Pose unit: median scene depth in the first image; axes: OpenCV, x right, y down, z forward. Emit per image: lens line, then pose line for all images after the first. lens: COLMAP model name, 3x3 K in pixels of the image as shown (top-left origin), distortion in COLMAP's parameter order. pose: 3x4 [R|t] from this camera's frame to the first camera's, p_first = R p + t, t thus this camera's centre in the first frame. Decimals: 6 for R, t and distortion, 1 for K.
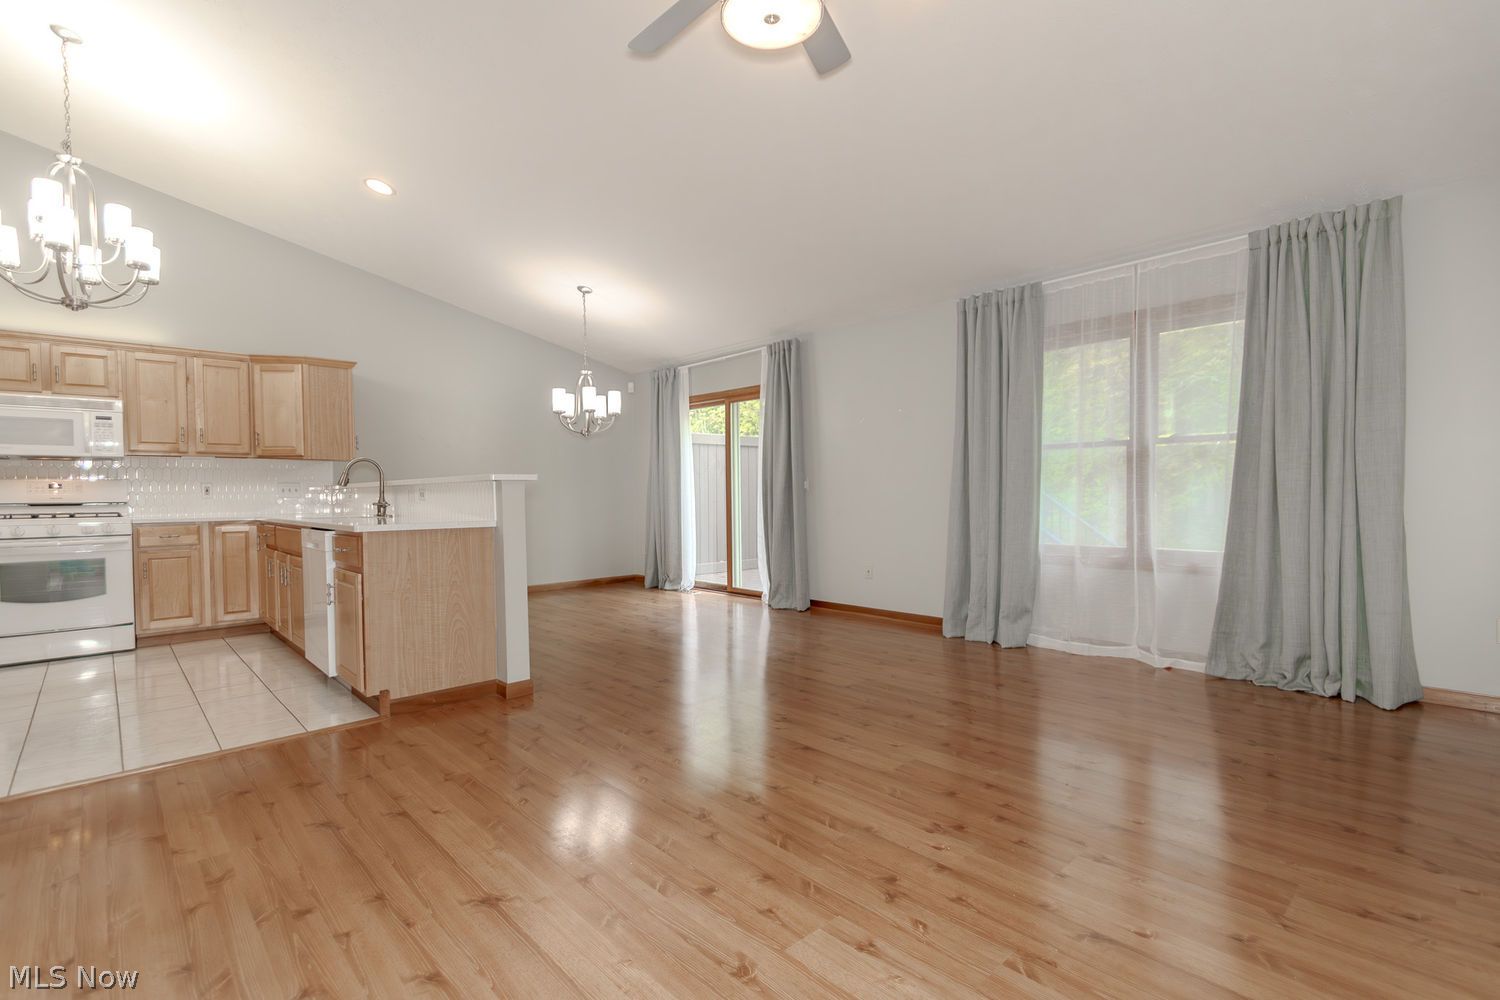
lens RADIAL K [[695.5, 0, 752.6], [0, 695.5, 510.0], [0, 0, 1]] dist [-0.002932, -0.000832]
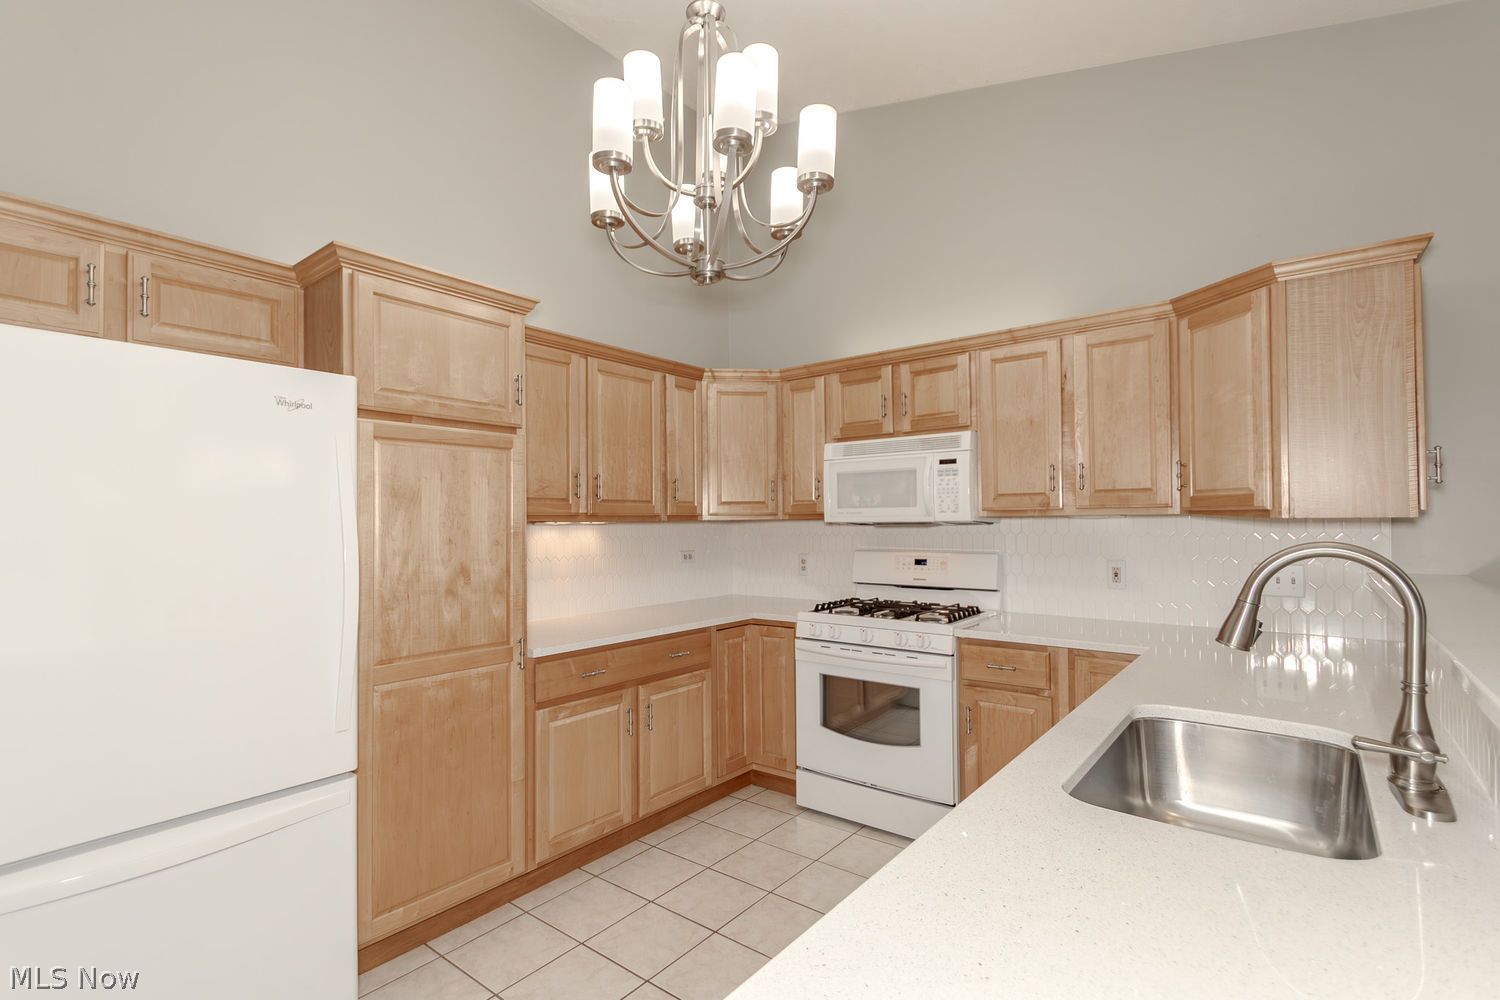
lens RADIAL K [[702.3, 0, 752.4], [0, 702.3, 521.8], [0, 0, 1]] dist [-0.001008, -0.000565]
pose [[0.140514, 0.010230, -0.990026, -0.285711], [-0.016764, 0.999828, 0.007952, -0.071093], [0.989937, 0.015479, 0.140662, 0.656015]]
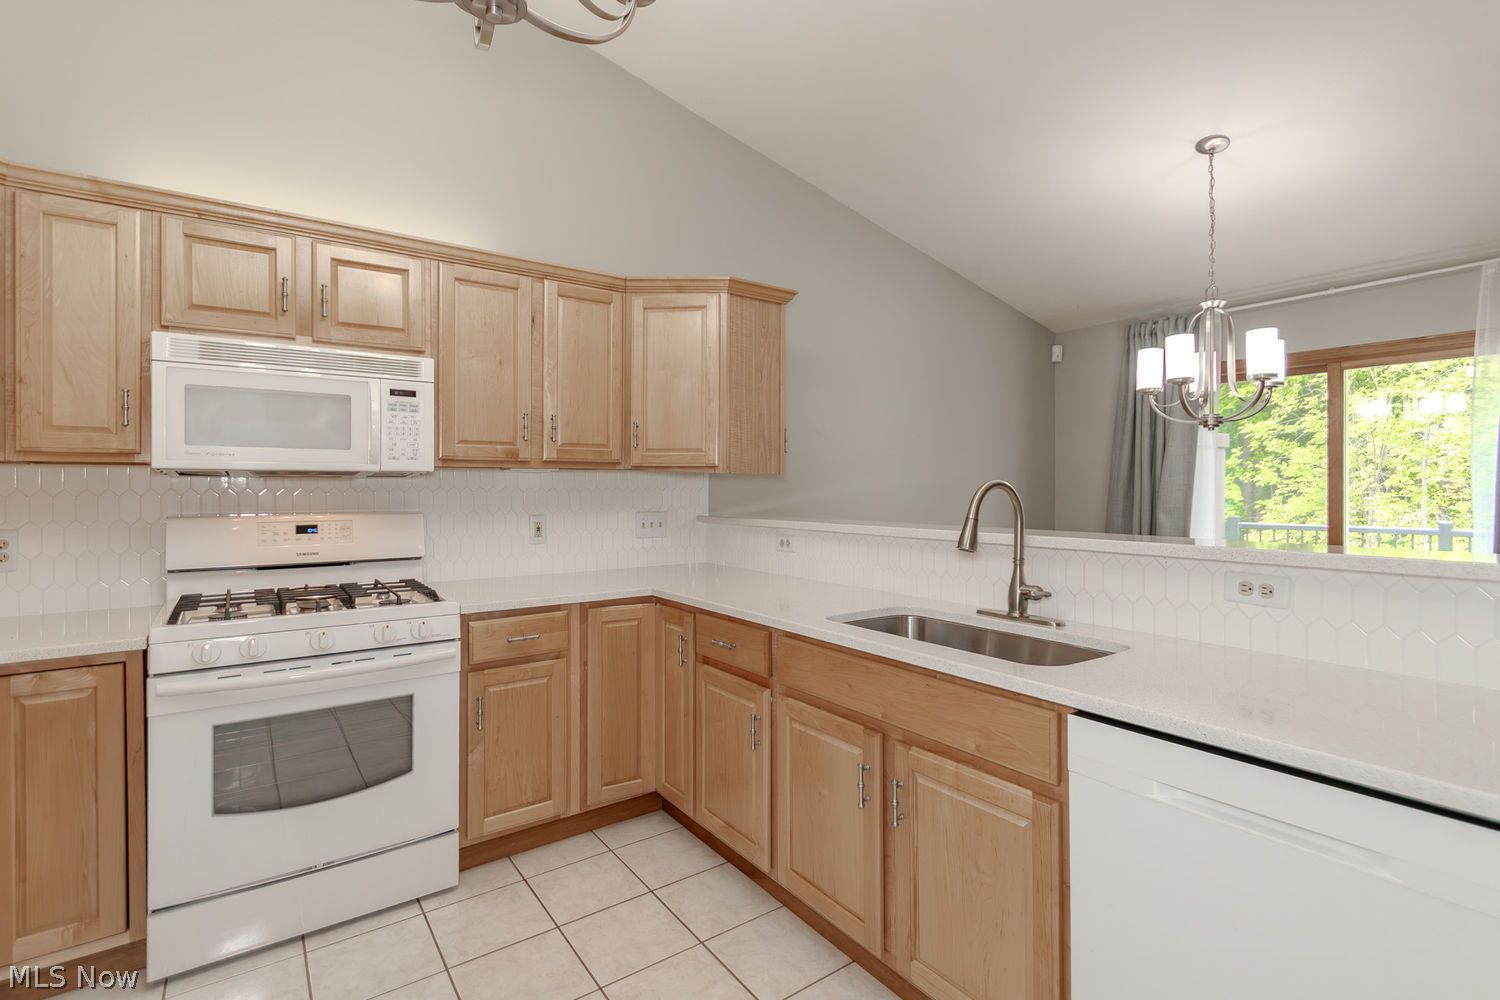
lens RADIAL K [[704.2, 0, 752.2], [0, 704.2, 492.5], [0, 0, 1]] dist [0.005241, 0.000096]
pose [[0.990191, 0.009790, -0.139379, -0.557242], [-0.012351, 0.999770, -0.017525, -0.050678], [0.139175, 0.019075, 0.990084, 0.485579]]
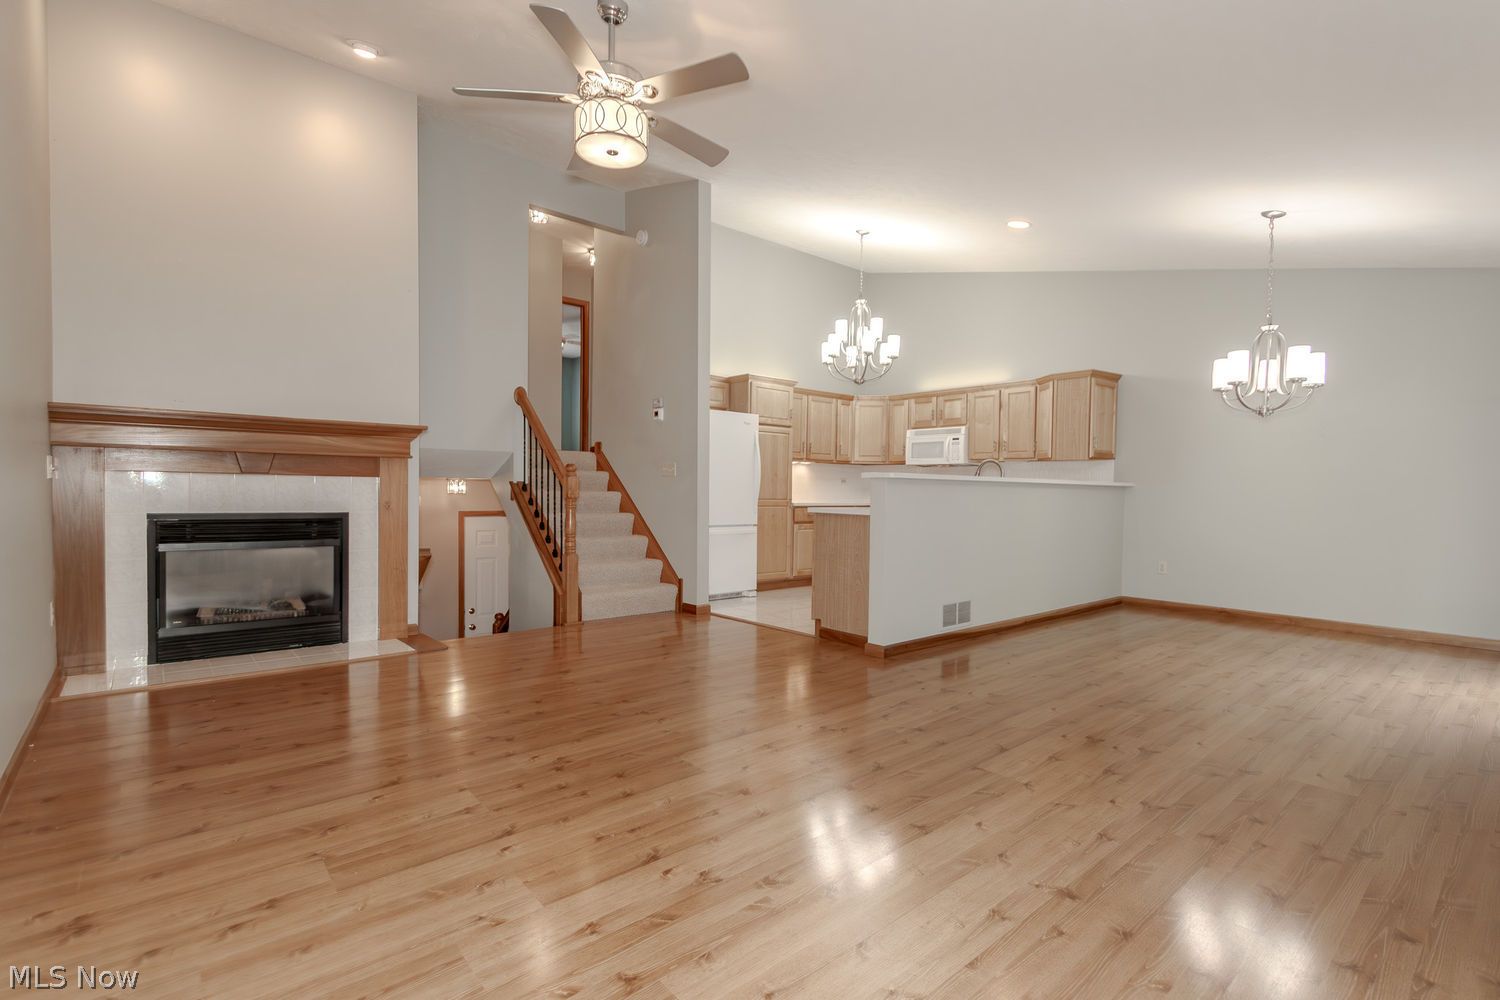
lens RADIAL K [[702.3, 0, 752.4], [0, 702.3, 521.8], [0, 0, 1]] dist [-0.001008, -0.000565]
pose [[-0.044672, 0.058188, -0.997306, 0.595972], [-0.038107, 0.997476, 0.059905, -0.021699], [0.998275, 0.040681, -0.042342, 0.556337]]
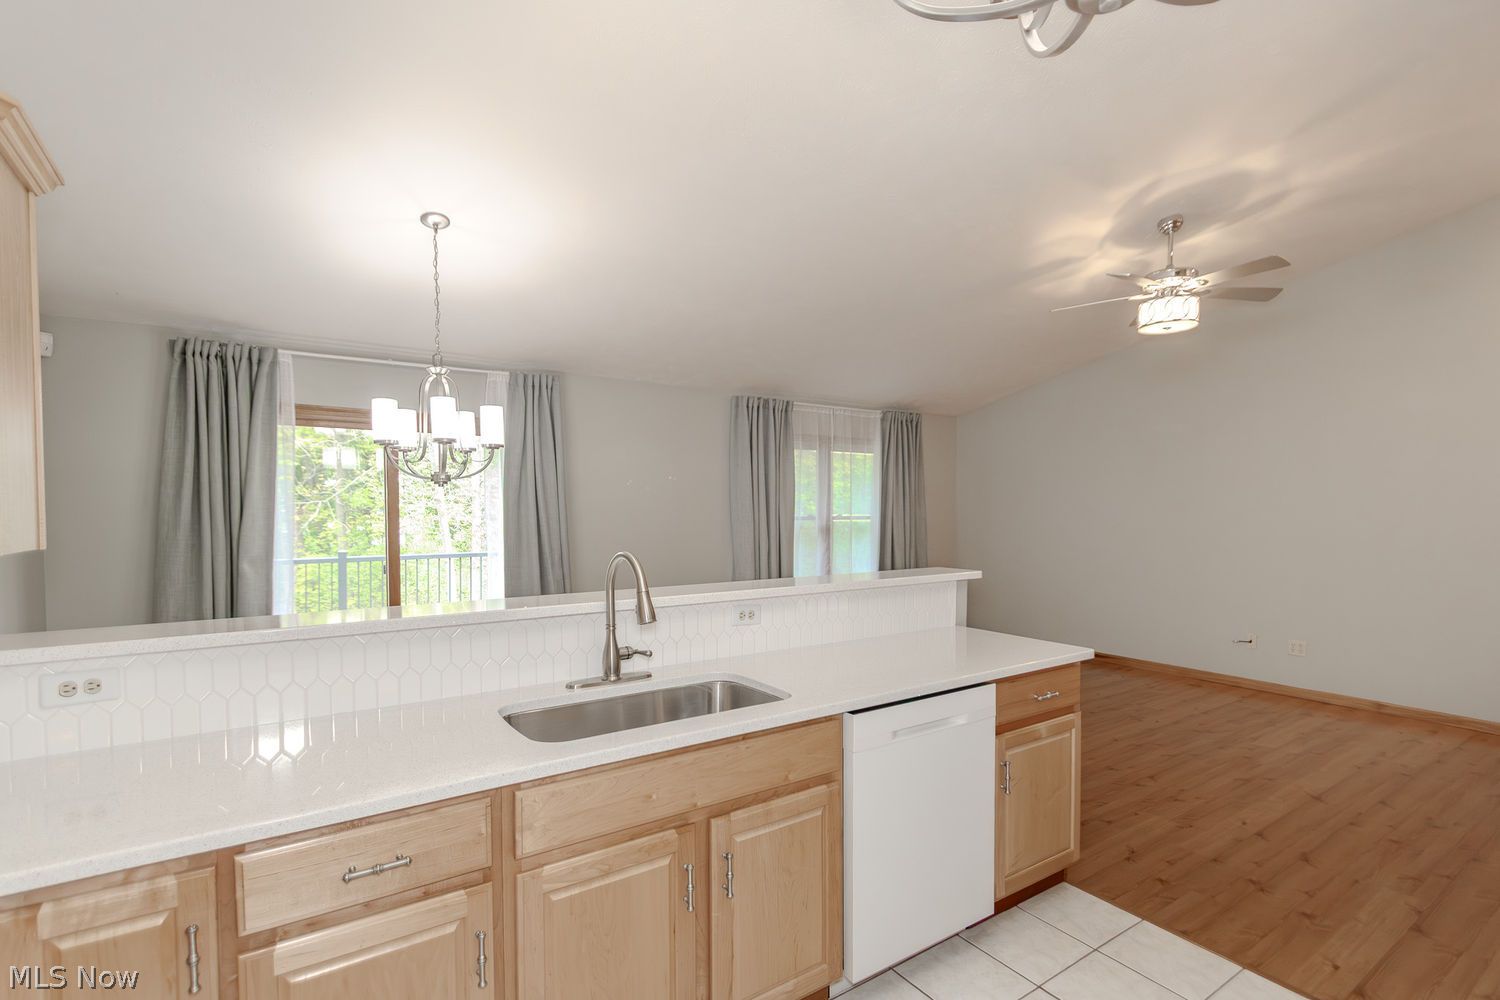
lens RADIAL K [[702.3, 0, 752.4], [0, 702.3, 521.8], [0, 0, 1]] dist [-0.001008, -0.000565]
pose [[0.161898, -0.009691, 0.986760, -0.843298], [0.025175, 0.999667, 0.005687, -0.081298], [-0.986486, 0.023921, 0.162088, 0.734972]]
